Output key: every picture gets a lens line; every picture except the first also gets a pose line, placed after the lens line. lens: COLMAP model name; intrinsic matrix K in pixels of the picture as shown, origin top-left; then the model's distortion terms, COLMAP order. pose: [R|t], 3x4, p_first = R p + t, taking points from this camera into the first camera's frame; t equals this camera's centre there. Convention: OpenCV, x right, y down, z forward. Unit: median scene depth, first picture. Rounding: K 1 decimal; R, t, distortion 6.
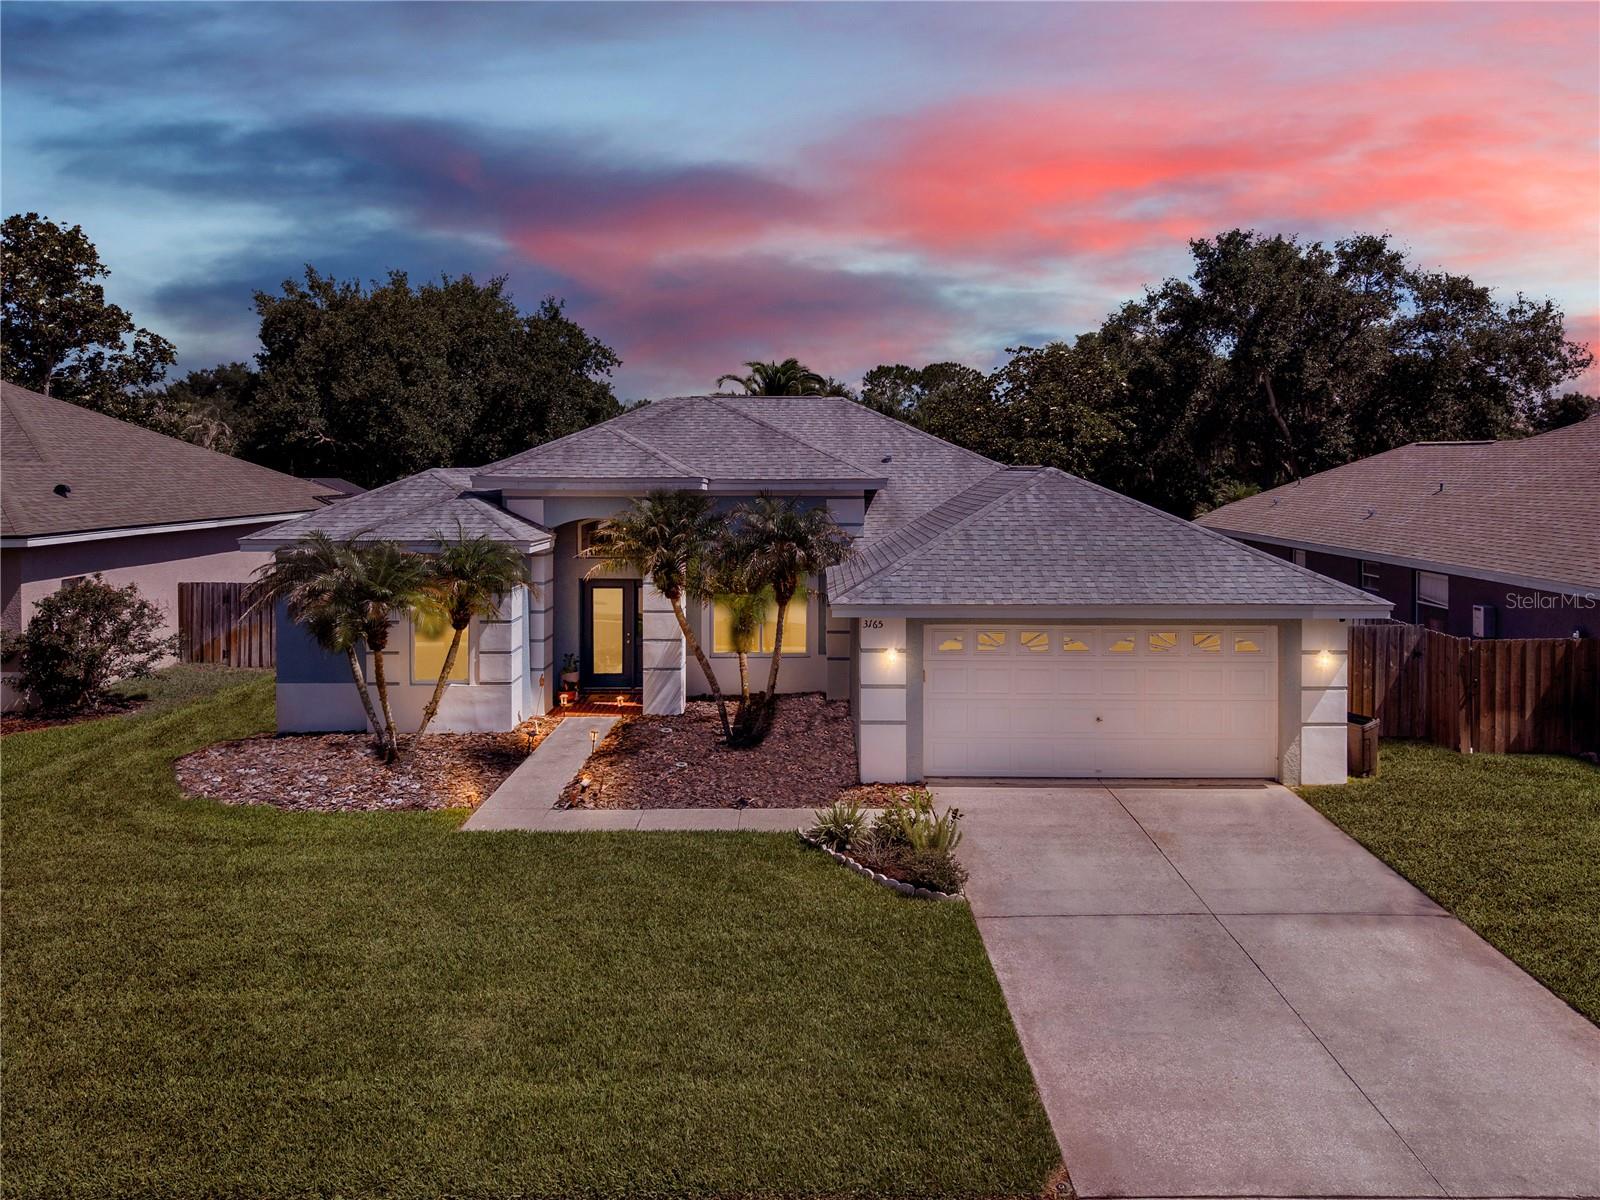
lens RADIAL K [[1123.7, 0, 799.2], [0, 1123.7, 596.2], [0, 0, 1]] dist [-0.005384, -0.001388]
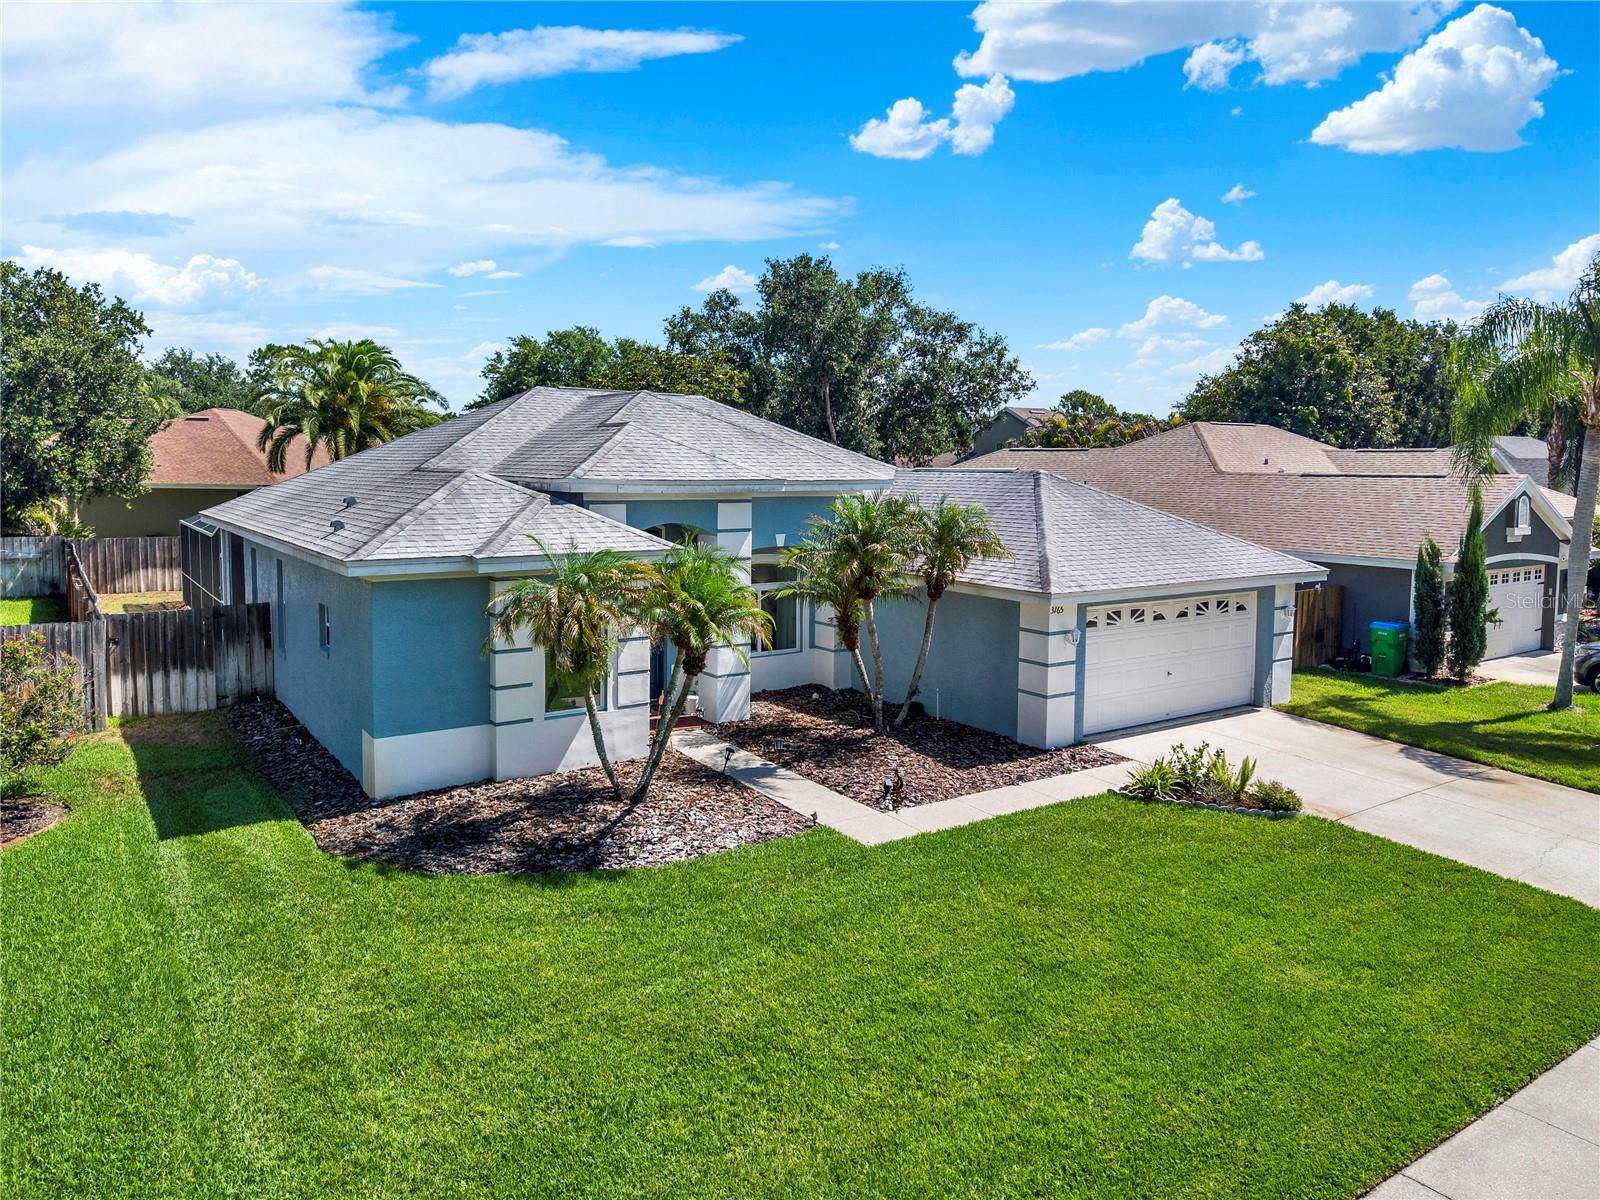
lens RADIAL K [[1123.7, 0, 798.6], [0, 1123.7, 599.4], [0, 0, 1]] dist [-0.005384, -0.001388]
pose [[0.822767, -0.060159, 0.565186, -0.626269], [0.053942, 0.998159, 0.027718, -0.025392], [-0.565813, 0.007682, 0.824498, 0.158053]]
